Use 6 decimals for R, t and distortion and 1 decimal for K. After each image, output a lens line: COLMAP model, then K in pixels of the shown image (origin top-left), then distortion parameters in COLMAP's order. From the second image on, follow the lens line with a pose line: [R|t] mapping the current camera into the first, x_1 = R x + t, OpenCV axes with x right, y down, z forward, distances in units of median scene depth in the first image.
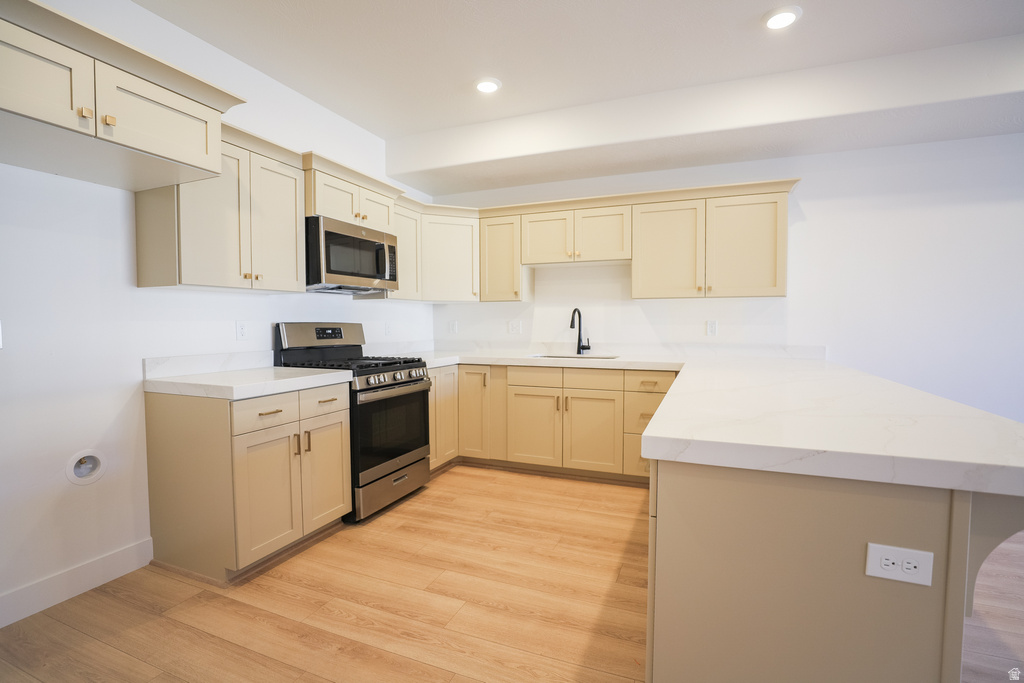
lens RADIAL K [[481.3, 0, 508.0], [0, 481.3, 340.9], [0, 0, 1]] dist [-0.037853, 0.004345]
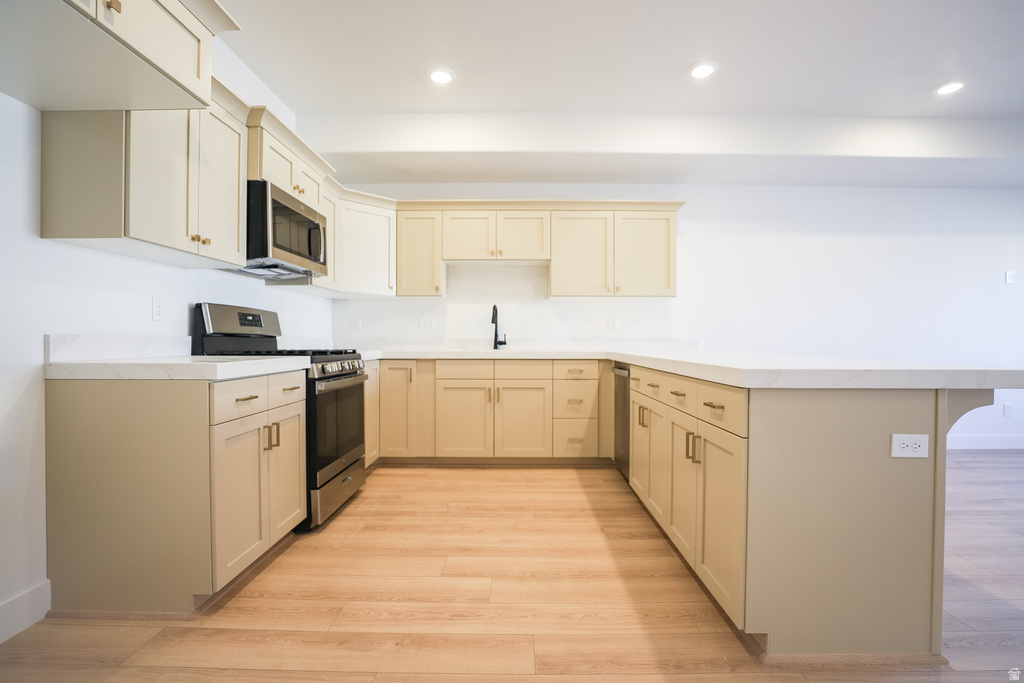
lens RADIAL K [[481.3, 0, 510.8], [0, 481.3, 341.3], [0, 0, 1]] dist [-0.037853, 0.004345]
pose [[0.926160, 0.003126, 0.377119, -0.312434], [0.011242, 0.999292, -0.035892, 0.069345], [-0.376964, 0.037481, 0.925469, 0.038399]]
